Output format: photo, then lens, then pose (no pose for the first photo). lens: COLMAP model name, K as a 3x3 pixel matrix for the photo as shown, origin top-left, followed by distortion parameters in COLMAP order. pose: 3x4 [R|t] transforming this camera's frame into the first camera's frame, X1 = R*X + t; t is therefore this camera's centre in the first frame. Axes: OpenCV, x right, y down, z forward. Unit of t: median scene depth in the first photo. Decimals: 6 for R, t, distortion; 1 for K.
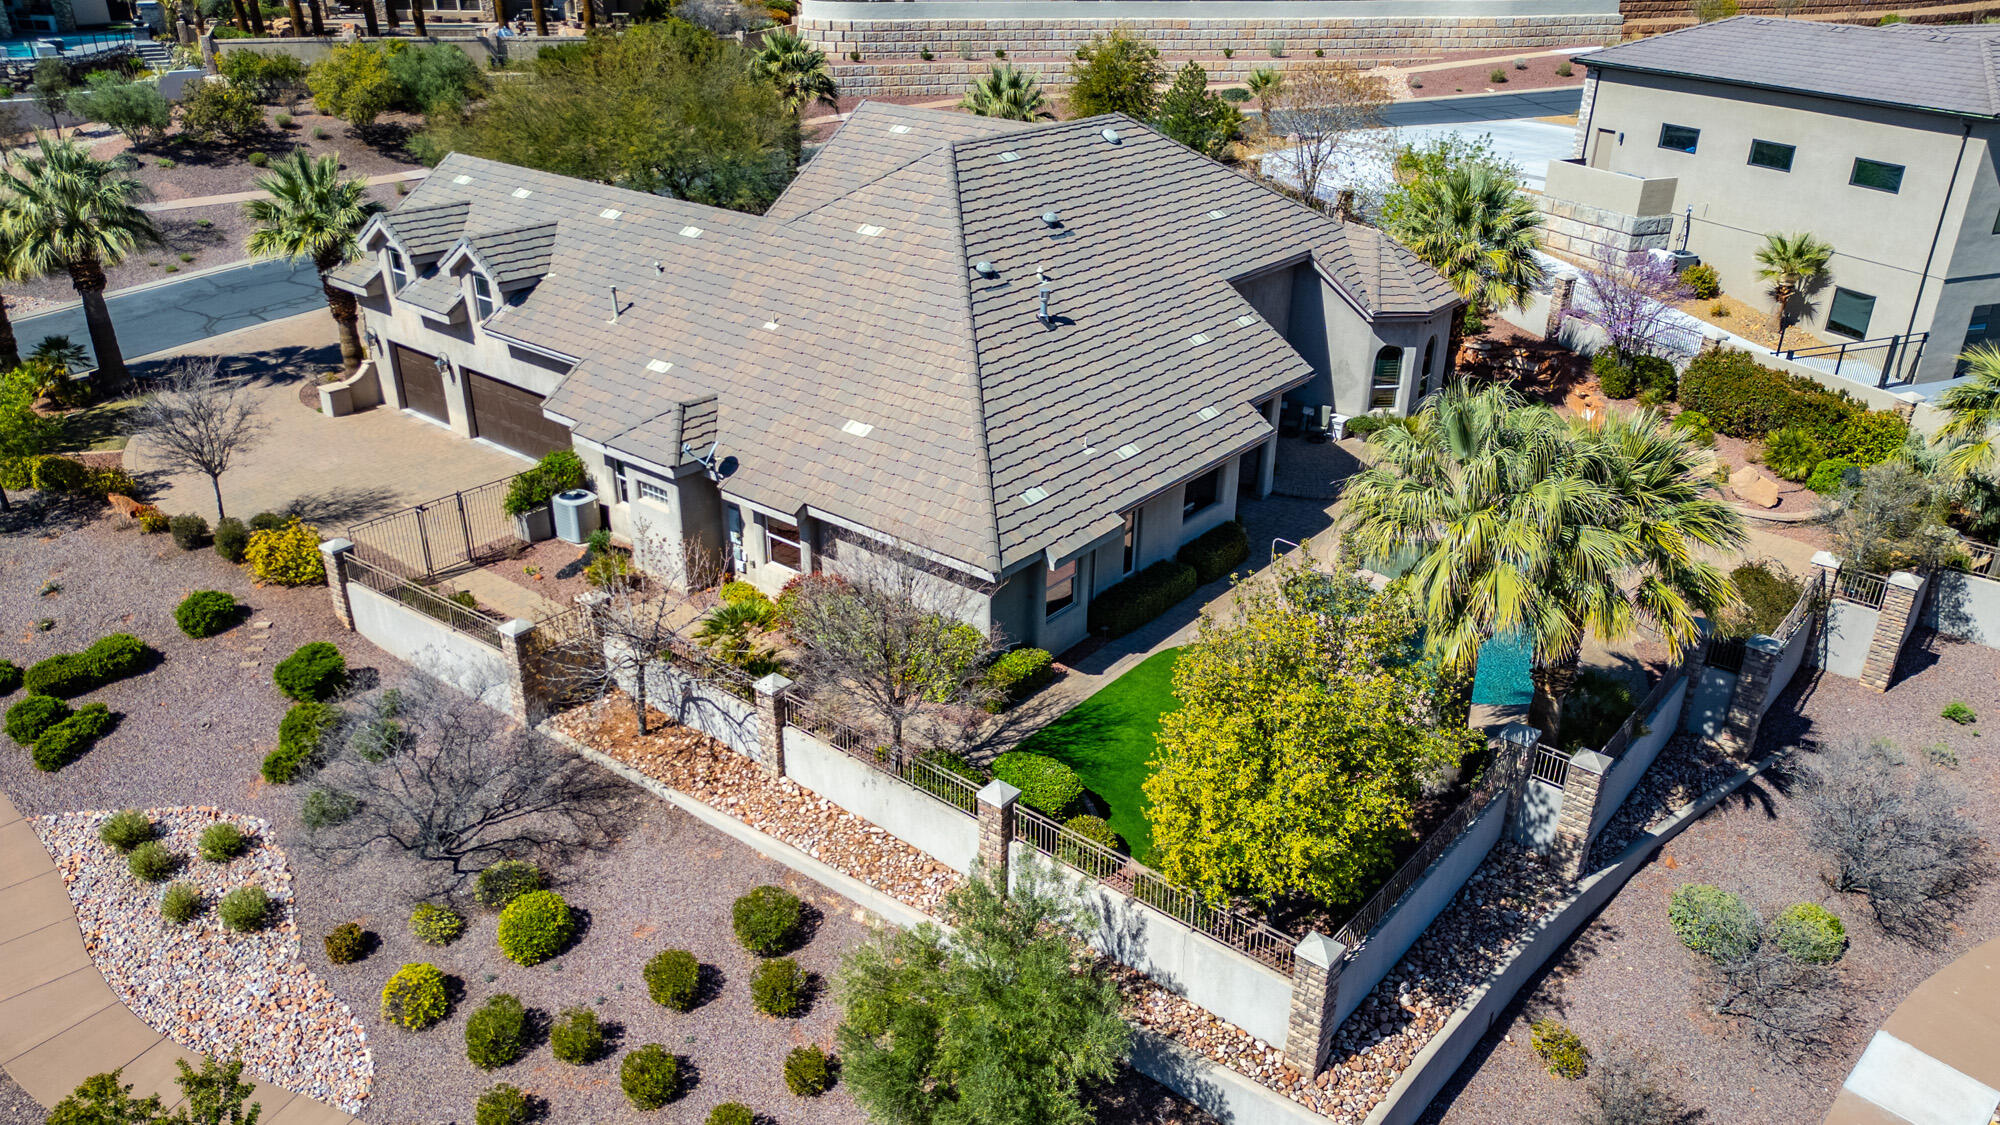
lens RADIAL K [[1406.2, 0, 1005.7], [0, 1406.2, 541.6], [0, 0, 1]] dist [0.075592, -0.067848]
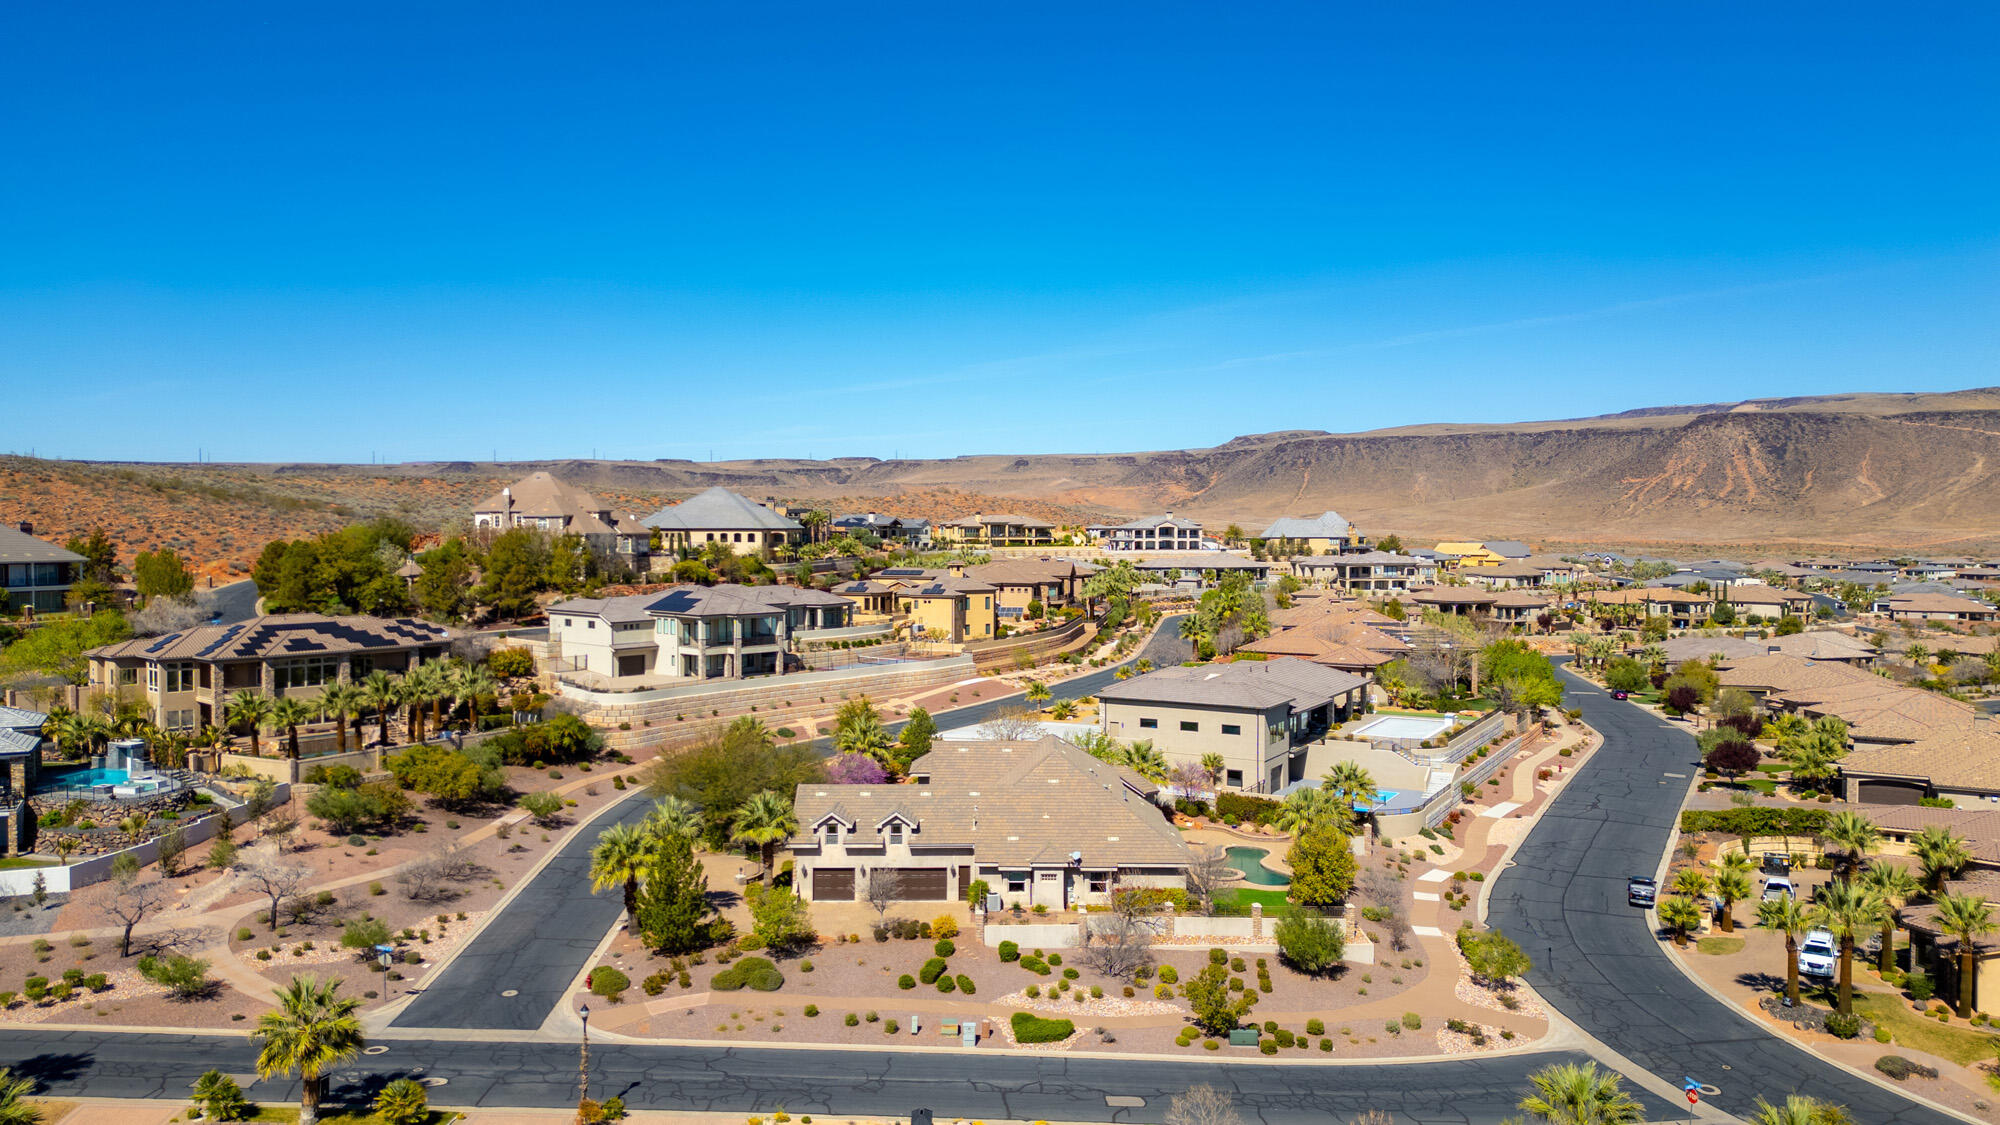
lens RADIAL K [[1406.2, 0, 1005.7], [0, 1406.2, 541.6], [0, 0, 1]] dist [0.075592, -0.067848]
pose [[0.769211, -0.016715, 0.638776, -1.795407], [0.269832, 0.914654, -0.300996, 0.151078], [-0.579228, 0.403892, 0.708073, -1.043689]]
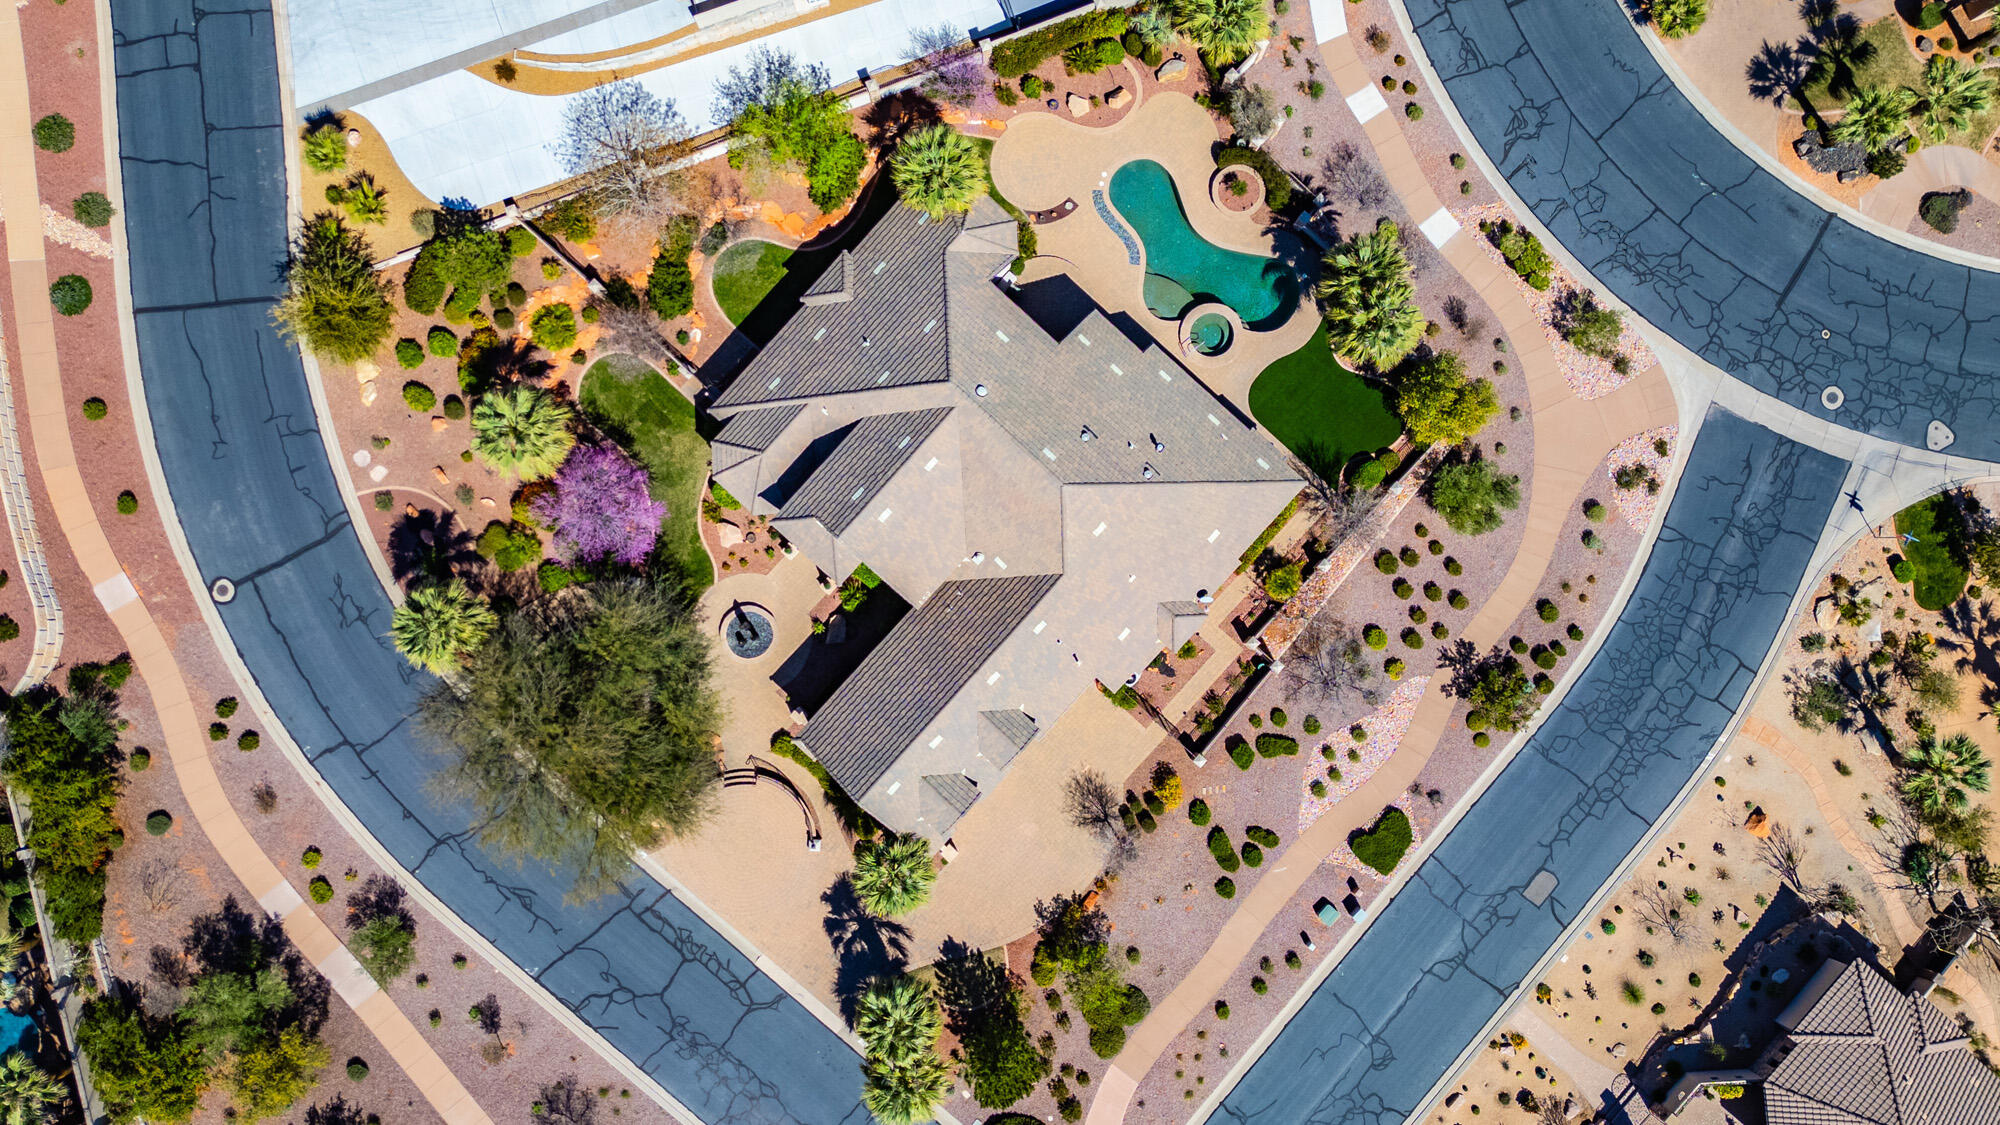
lens RADIAL K [[1406.2, 0, 1005.7], [0, 1406.2, 541.6], [0, 0, 1]] dist [0.075592, -0.067848]
pose [[0.046526, -0.998915, 0.002008, -0.098720], [0.419212, 0.021350, 0.907637, -1.850498], [-0.906696, -0.041387, 0.419750, 0.284780]]
